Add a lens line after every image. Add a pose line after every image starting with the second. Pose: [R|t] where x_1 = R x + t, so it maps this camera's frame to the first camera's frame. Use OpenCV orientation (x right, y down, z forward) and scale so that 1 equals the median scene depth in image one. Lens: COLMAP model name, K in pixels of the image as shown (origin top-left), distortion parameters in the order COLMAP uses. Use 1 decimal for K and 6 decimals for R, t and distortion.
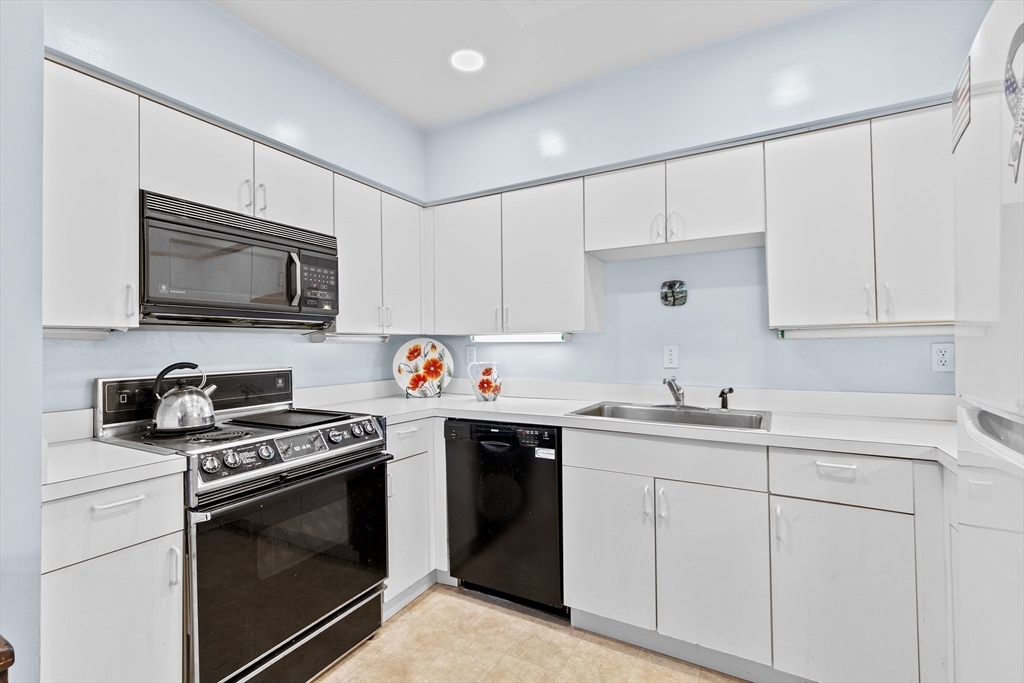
lens RADIAL K [[458.1, 0, 509.0], [0, 458.1, 338.8], [0, 0, 1]] dist [0.003731, -0.000656]
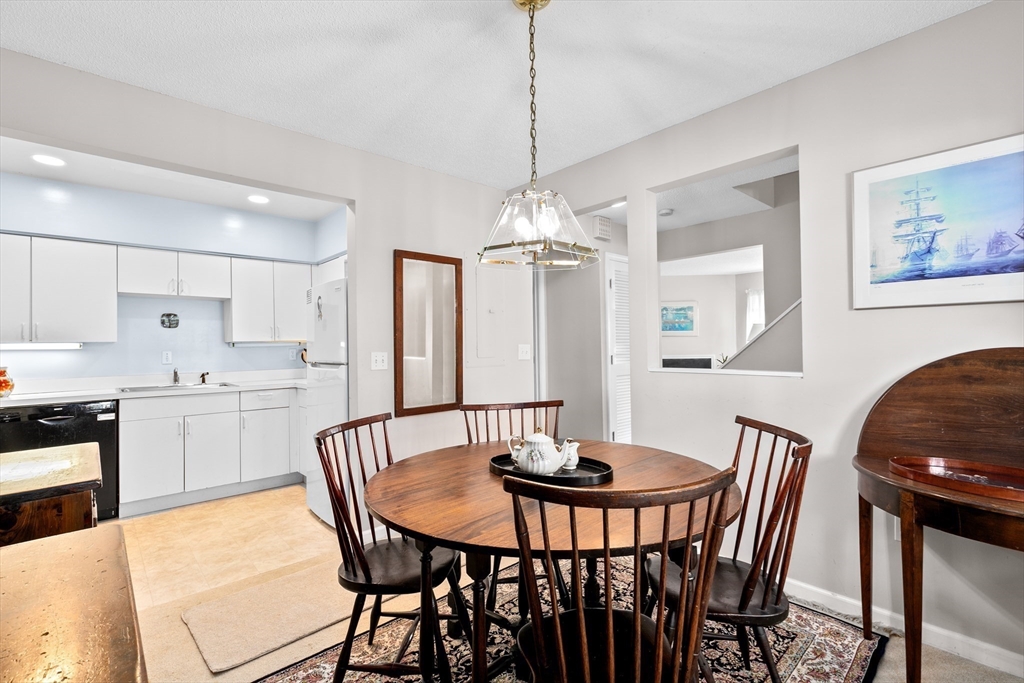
lens RADIAL K [[458.1, 0, 509.0], [0, 458.1, 338.8], [0, 0, 1]] dist [0.003731, -0.000656]
pose [[0.316300, 0.015382, 0.948535, -1.016375], [-0.004143, 0.999881, -0.014833, -0.012152], [-0.948650, 0.000762, 0.316326, -0.881734]]
